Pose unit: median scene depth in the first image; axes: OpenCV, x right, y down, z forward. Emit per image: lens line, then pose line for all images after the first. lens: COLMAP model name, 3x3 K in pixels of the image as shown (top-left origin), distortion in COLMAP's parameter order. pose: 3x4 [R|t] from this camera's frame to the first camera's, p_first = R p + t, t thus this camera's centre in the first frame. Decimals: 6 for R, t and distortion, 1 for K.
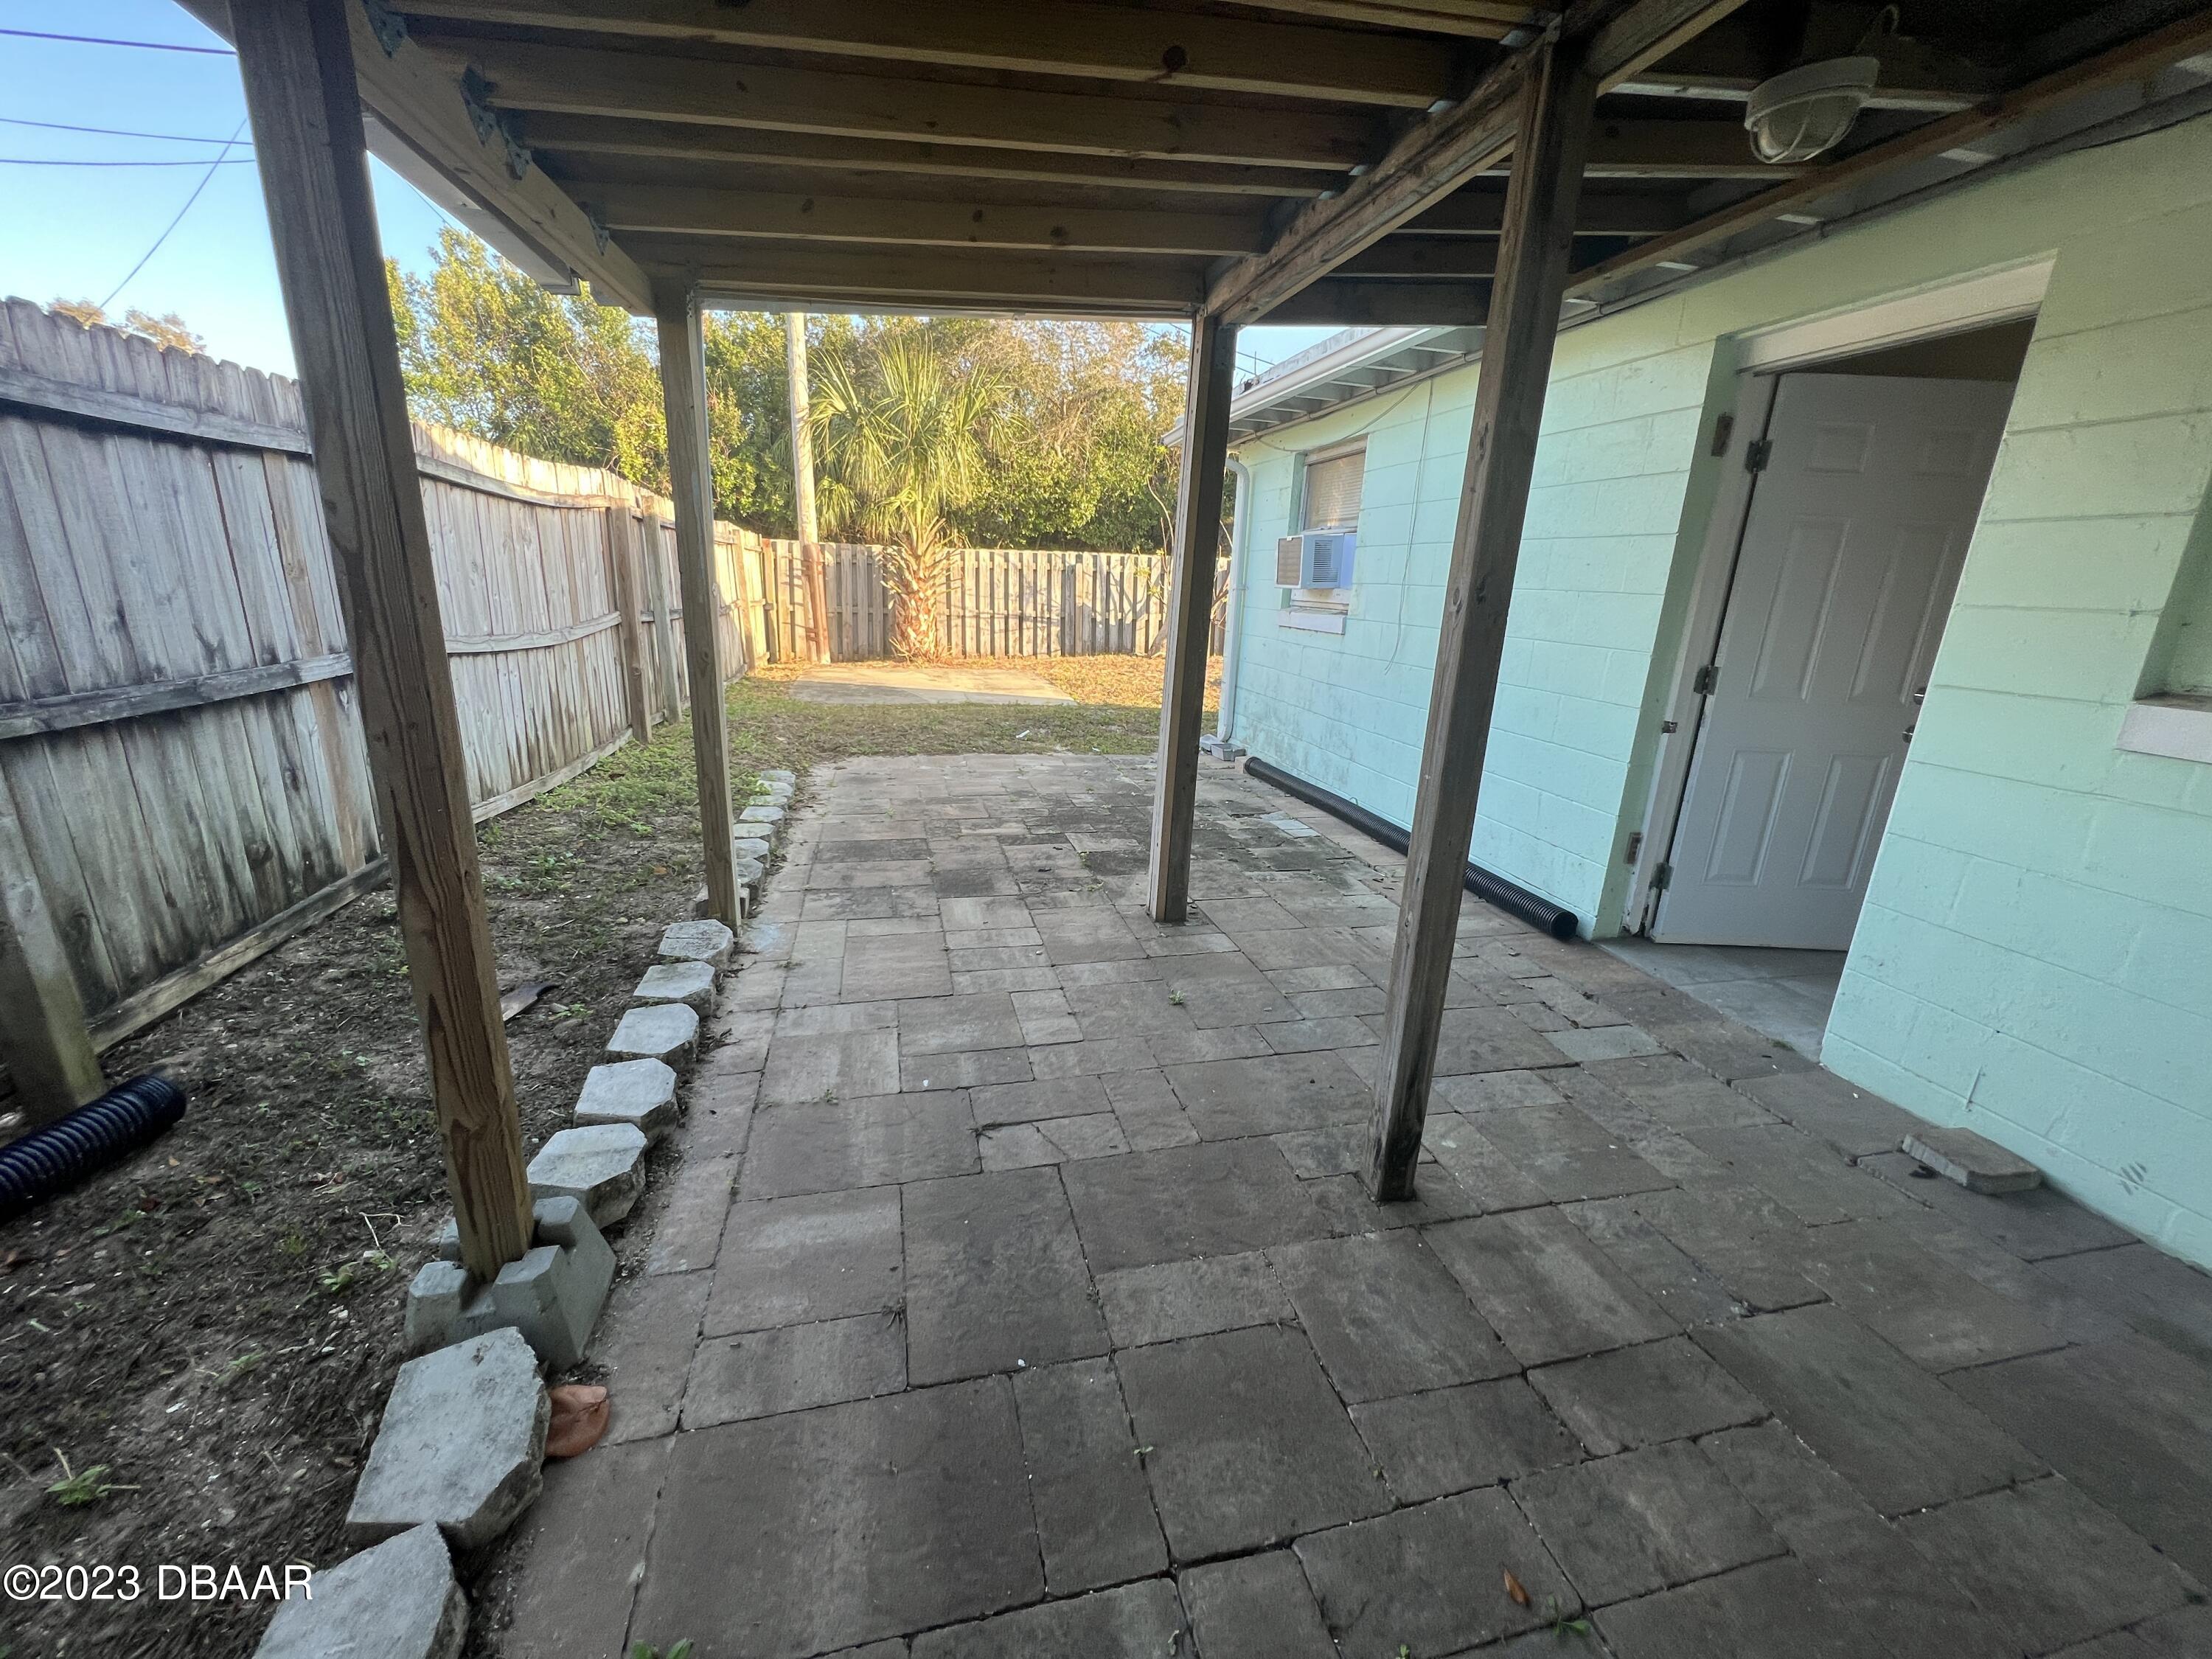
lens RADIAL K [[879.9, 0, 1107.6], [0, 879.9, 828.3], [0, 0, 1]] dist [-0.001217, 0.000367]
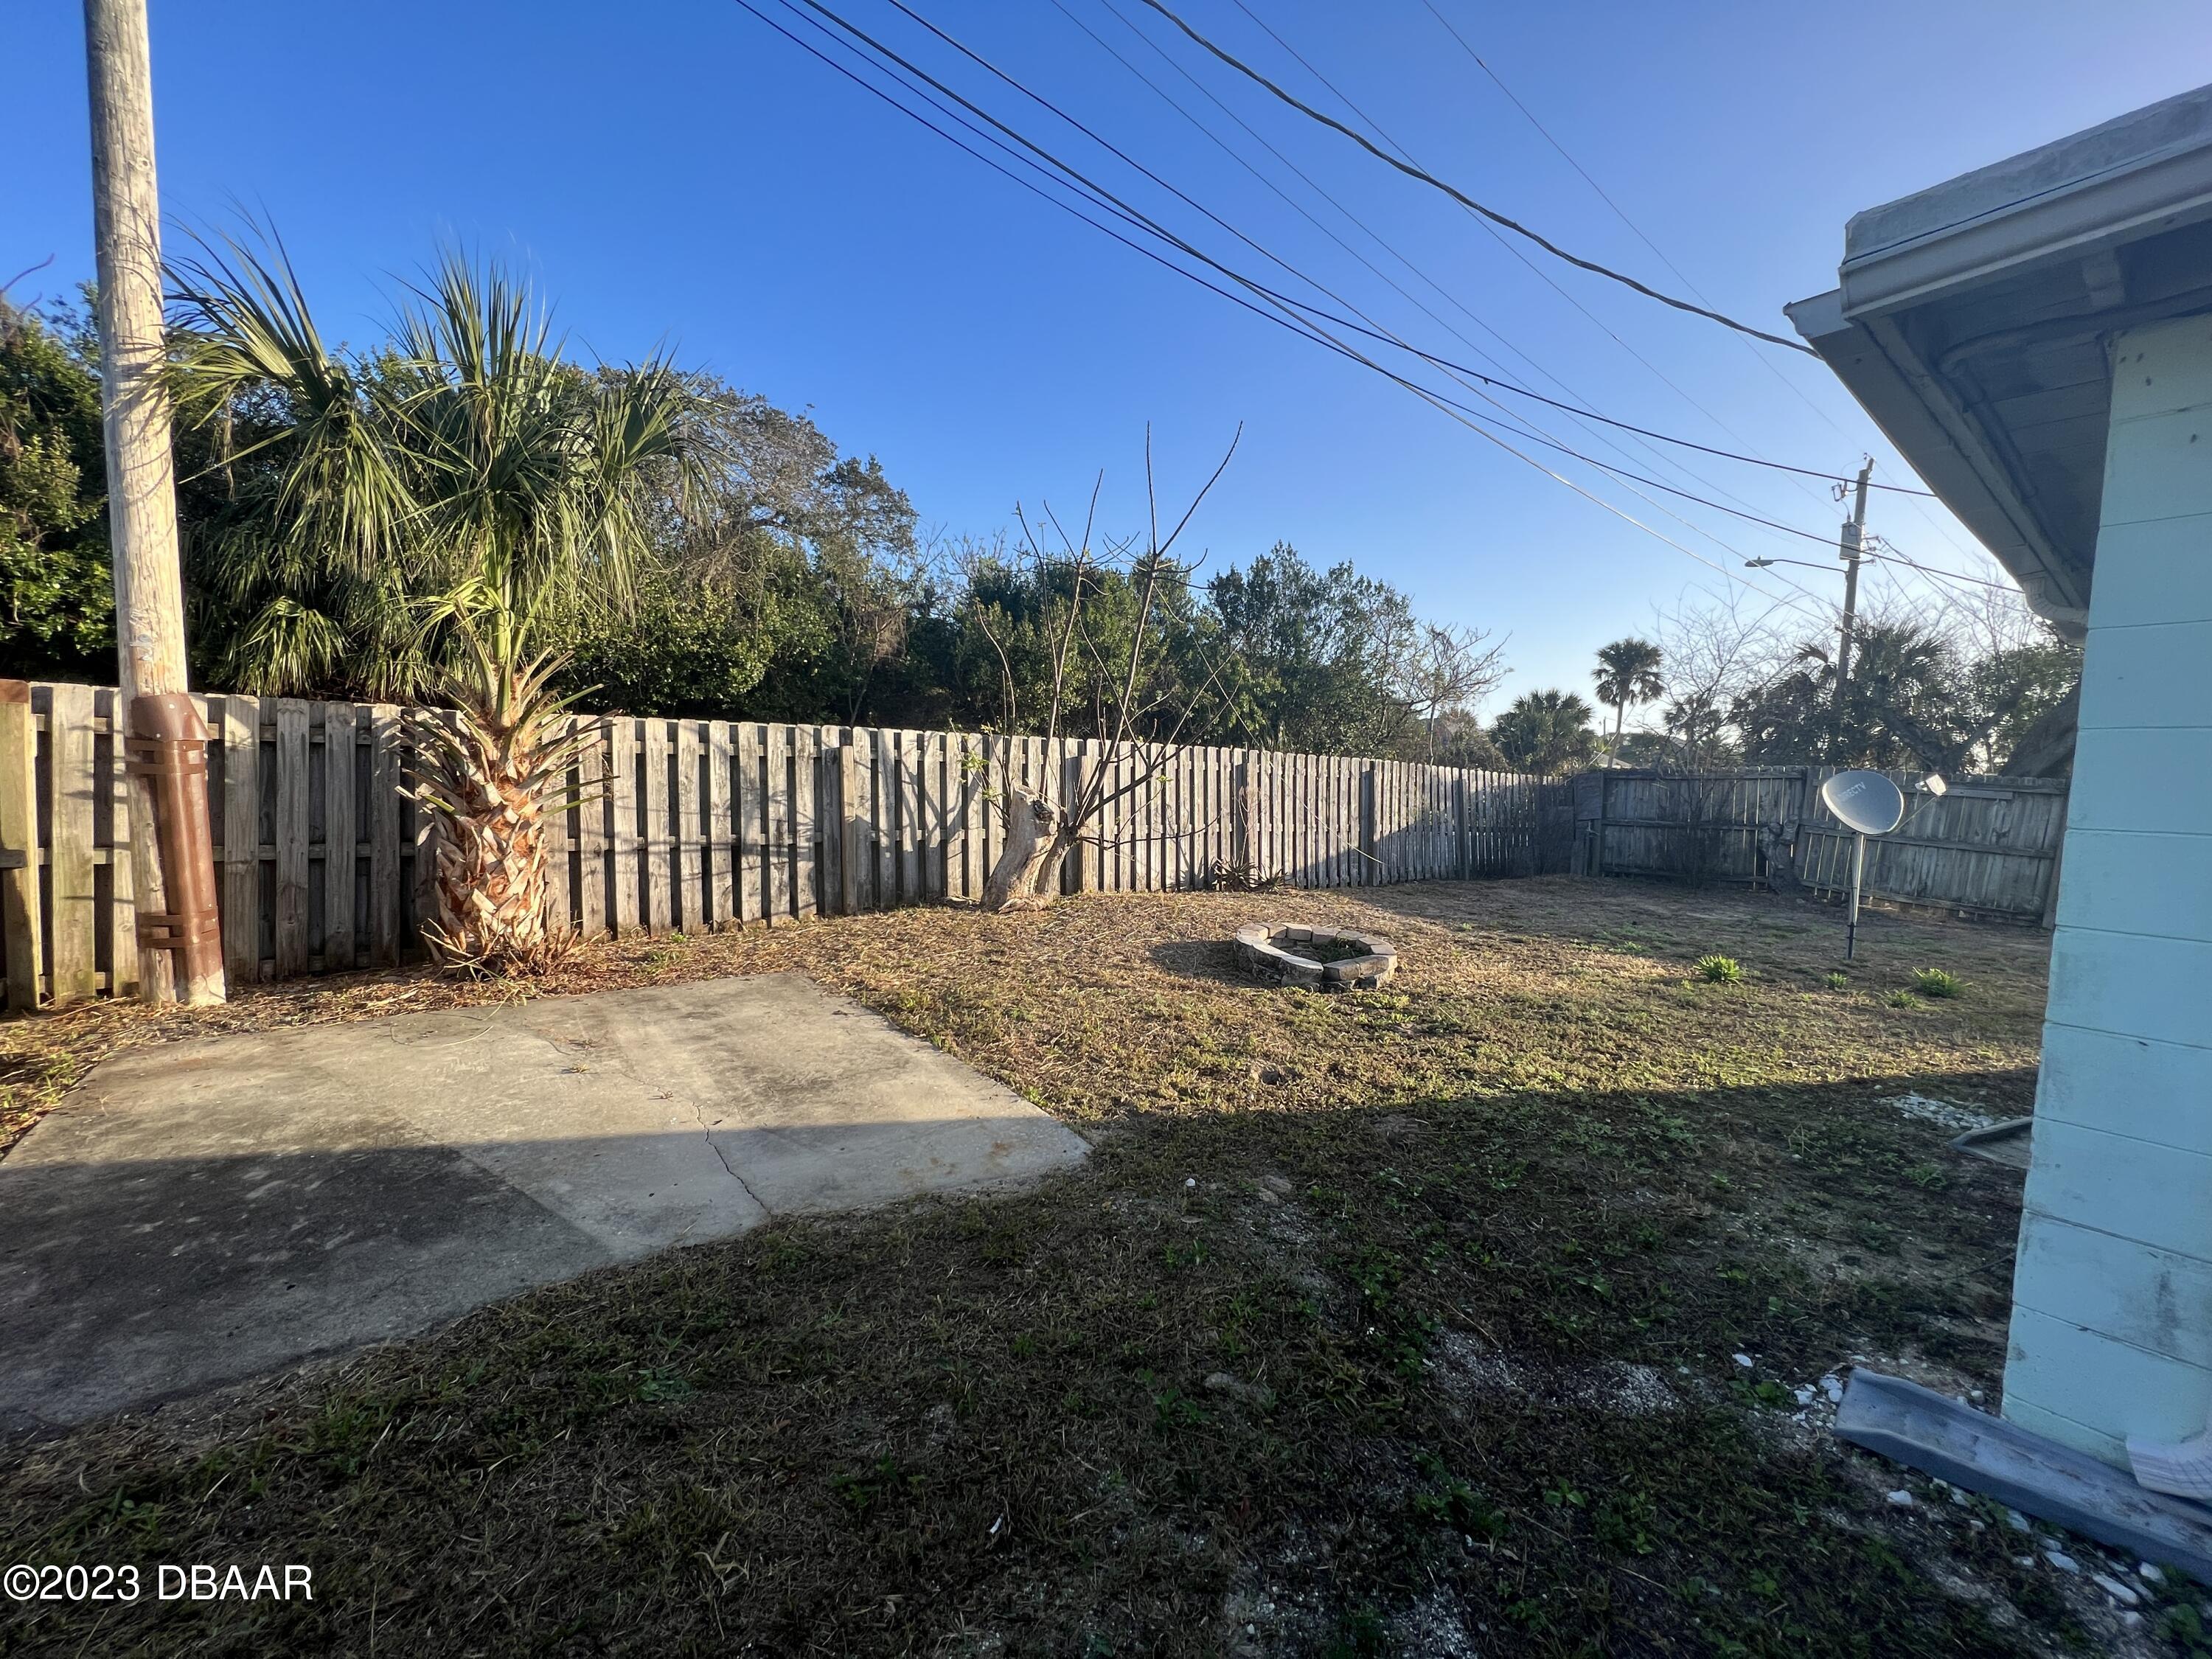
lens RADIAL K [[879.9, 0, 1104.7], [0, 879.9, 830.3], [0, 0, 1]] dist [-0.001217, 0.000367]
pose [[0.907838, -0.035669, 0.417801, -0.118047], [0.114305, 0.979693, -0.164731, -0.142227], [-0.403441, 0.197306, 0.893480, 0.459516]]
